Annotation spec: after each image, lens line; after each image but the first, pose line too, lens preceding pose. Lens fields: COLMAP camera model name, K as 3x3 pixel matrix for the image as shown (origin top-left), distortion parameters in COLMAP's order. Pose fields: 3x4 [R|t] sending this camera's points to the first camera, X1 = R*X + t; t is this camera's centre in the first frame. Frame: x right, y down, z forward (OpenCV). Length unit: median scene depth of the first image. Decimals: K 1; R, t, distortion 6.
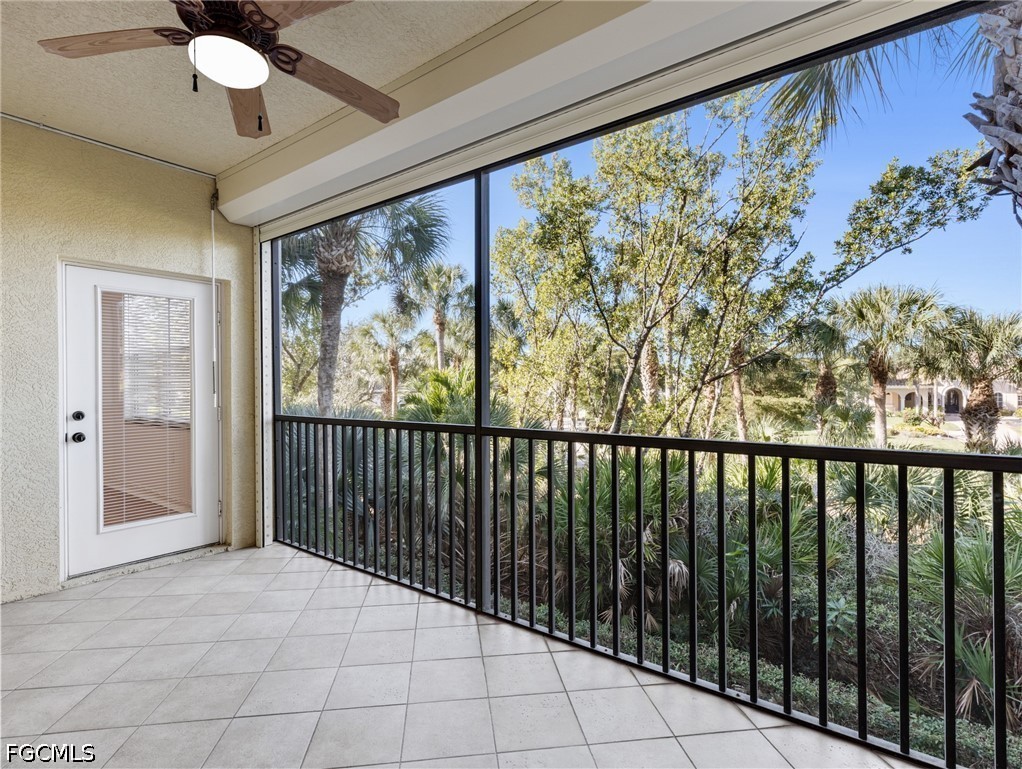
lens RADIAL K [[520.8, 0, 518.9], [0, 520.8, 388.1], [0, 0, 1]] dist [0.011407, -0.001736]
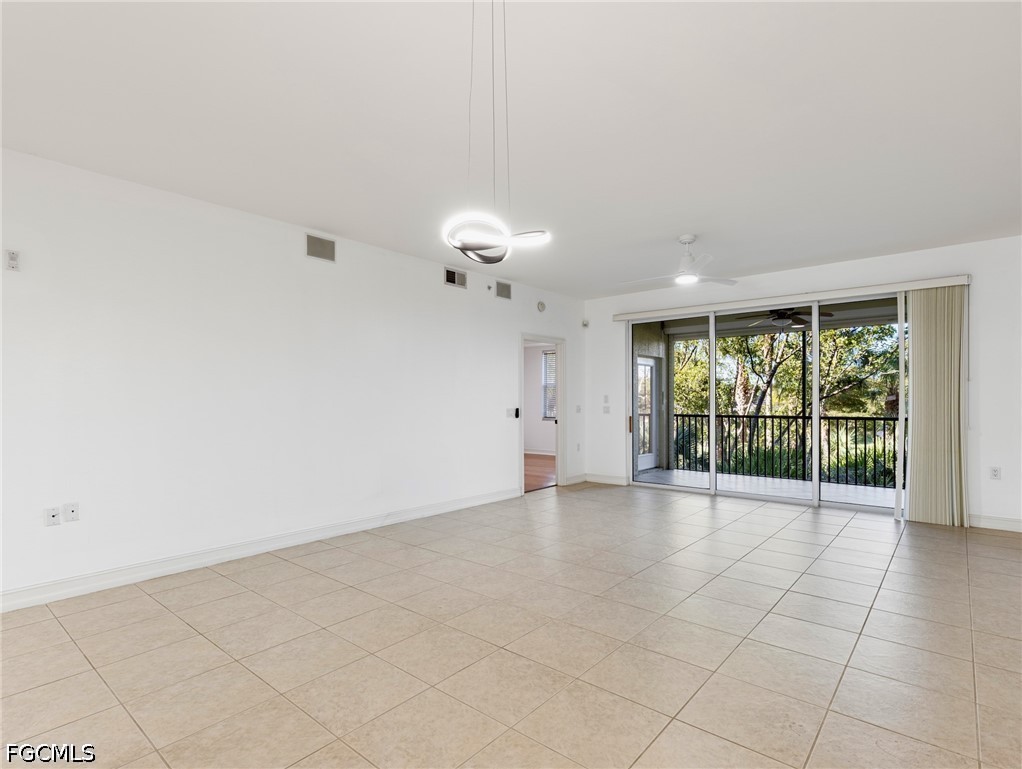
lens RADIAL K [[520.8, 0, 507.2], [0, 520.8, 394.5], [0, 0, 1]] dist [0.011407, -0.001736]
pose [[0.997213, 0.002545, -0.074558, -1.070244], [-0.003805, 0.999852, -0.016765, 0.007097], [0.074505, 0.017002, 0.997076, -1.416900]]
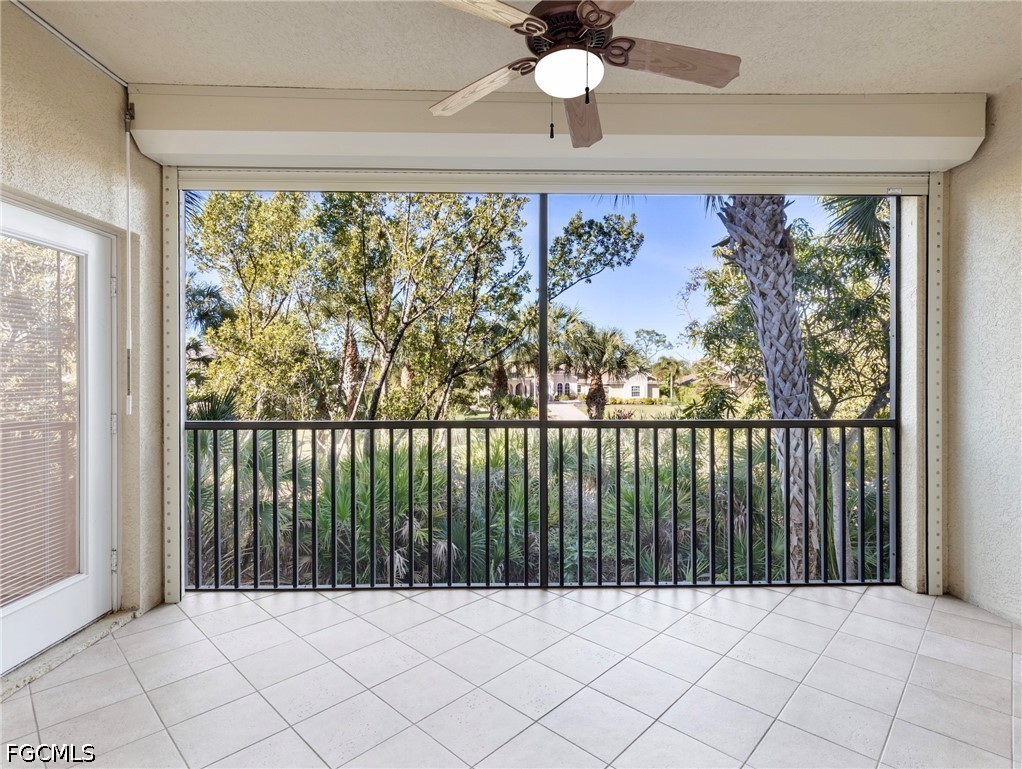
lens RADIAL K [[520.8, 0, 519.7], [0, 520.8, 377.8], [0, 0, 1]] dist [0.011407, -0.001736]
pose [[0.780070, 0.000133, 0.625692, -0.582237], [0.002667, 0.999990, -0.003538, -0.007987], [-0.625687, 0.004429, 0.780062, 0.120298]]
